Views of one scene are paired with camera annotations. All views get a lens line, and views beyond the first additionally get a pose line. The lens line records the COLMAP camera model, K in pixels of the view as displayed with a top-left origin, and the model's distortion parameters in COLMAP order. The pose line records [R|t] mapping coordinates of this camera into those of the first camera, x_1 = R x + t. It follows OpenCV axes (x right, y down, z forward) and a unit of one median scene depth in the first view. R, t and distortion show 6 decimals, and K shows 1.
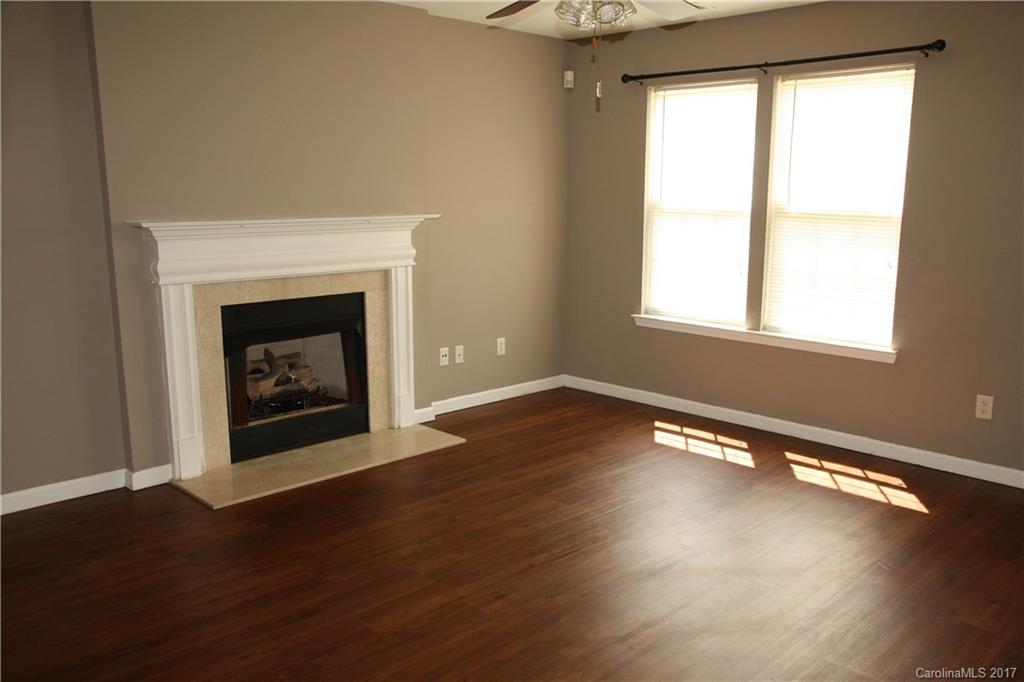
lens RADIAL K [[848.8, 0, 512.0], [0, 848.8, 341.0], [0, 0, 1]] dist [-0.040215, 0.100570]
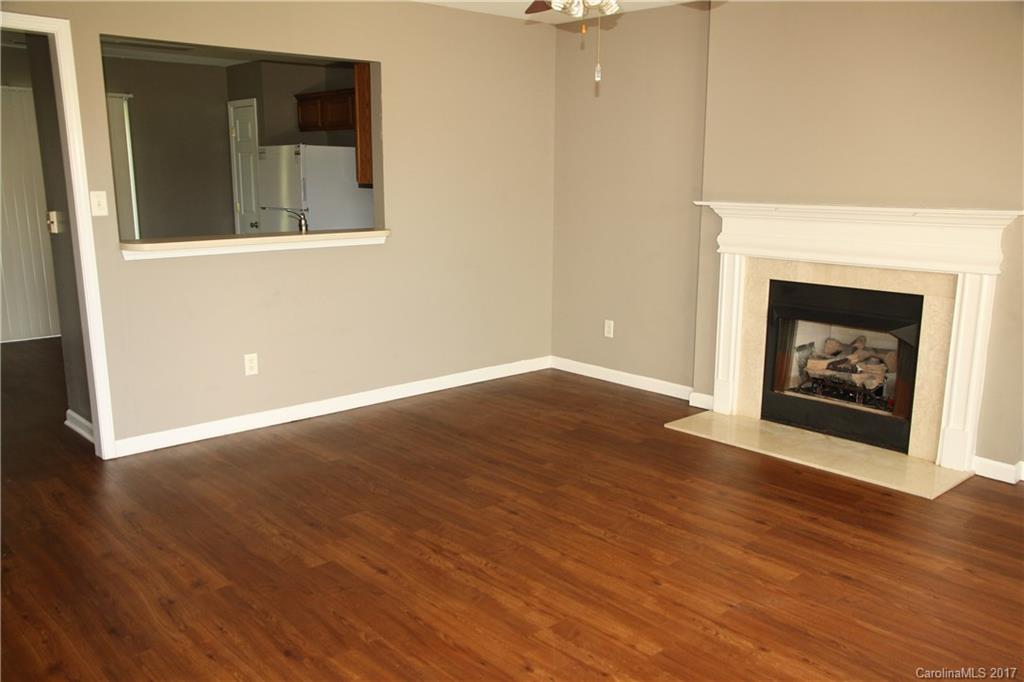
lens RADIAL K [[848.8, 0, 512.0], [0, 848.8, 341.0], [0, 0, 1]] dist [-0.040215, 0.100570]
pose [[-0.029256, 0.191954, -0.980968, 0.776003], [-0.181017, 0.964144, 0.194060, -0.115984], [0.983045, 0.183249, 0.006540, 0.650403]]
